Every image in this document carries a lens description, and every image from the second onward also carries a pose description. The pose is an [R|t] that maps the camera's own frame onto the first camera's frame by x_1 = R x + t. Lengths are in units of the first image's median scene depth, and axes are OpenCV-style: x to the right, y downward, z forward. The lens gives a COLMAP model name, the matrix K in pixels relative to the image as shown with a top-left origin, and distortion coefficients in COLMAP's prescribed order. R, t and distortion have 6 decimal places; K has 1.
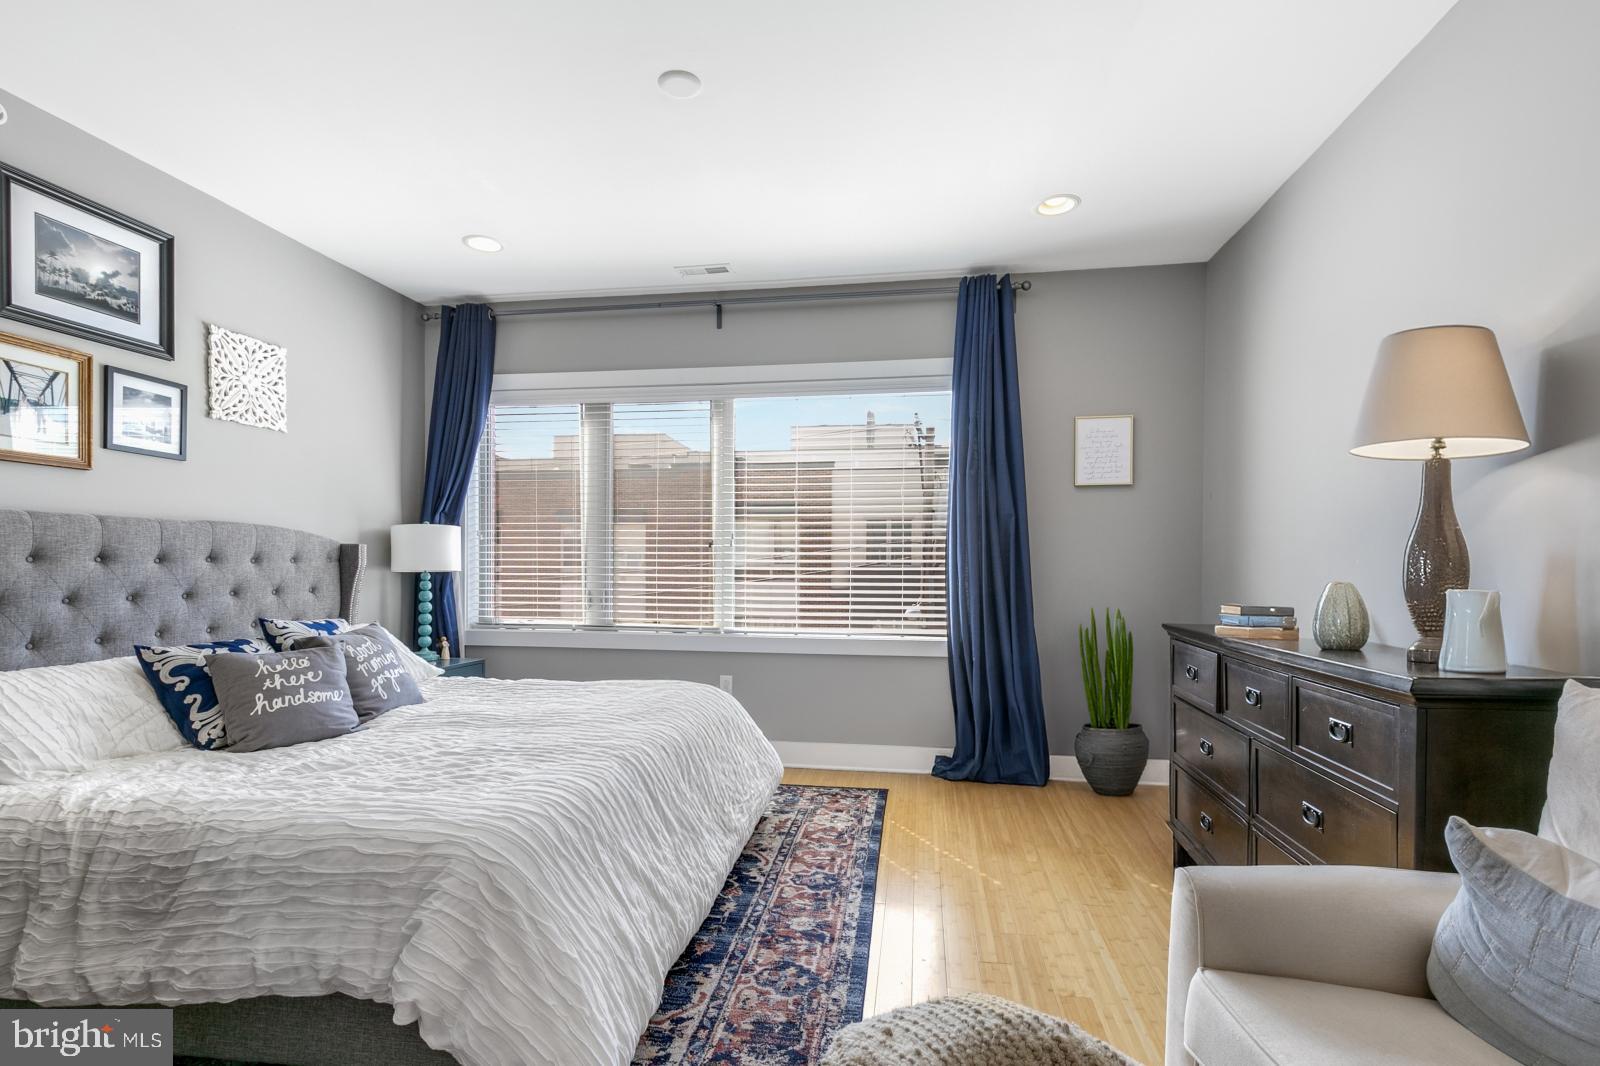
lens RADIAL K [[747.3, 0, 804.8], [0, 747.3, 549.5], [0, 0, 1]] dist [0.011337, 0.000052]
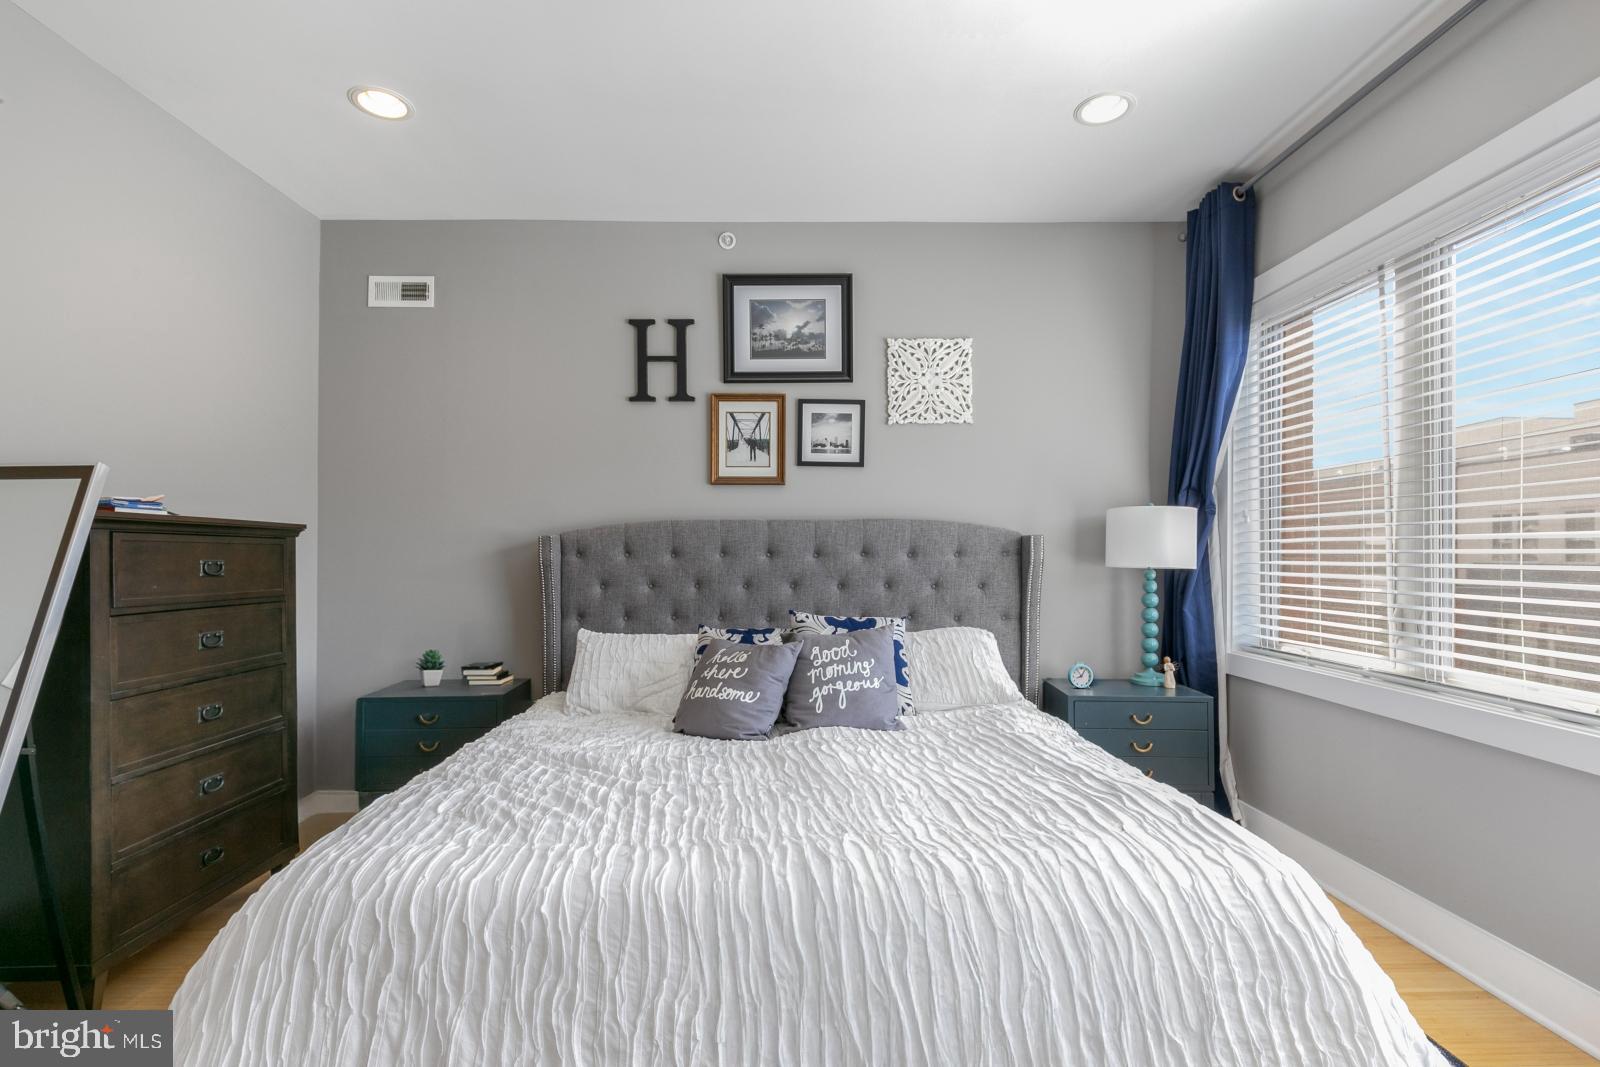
lens RADIAL K [[747.3, 0, 803.3], [0, 747.3, 536.7], [0, 0, 1]] dist [0.011337, 0.000052]
pose [[0.164615, -0.021805, -0.986117, 0.278641], [0.018057, 0.999655, -0.019090, 0.007531], [0.986193, -0.014664, 0.164952, 0.754259]]
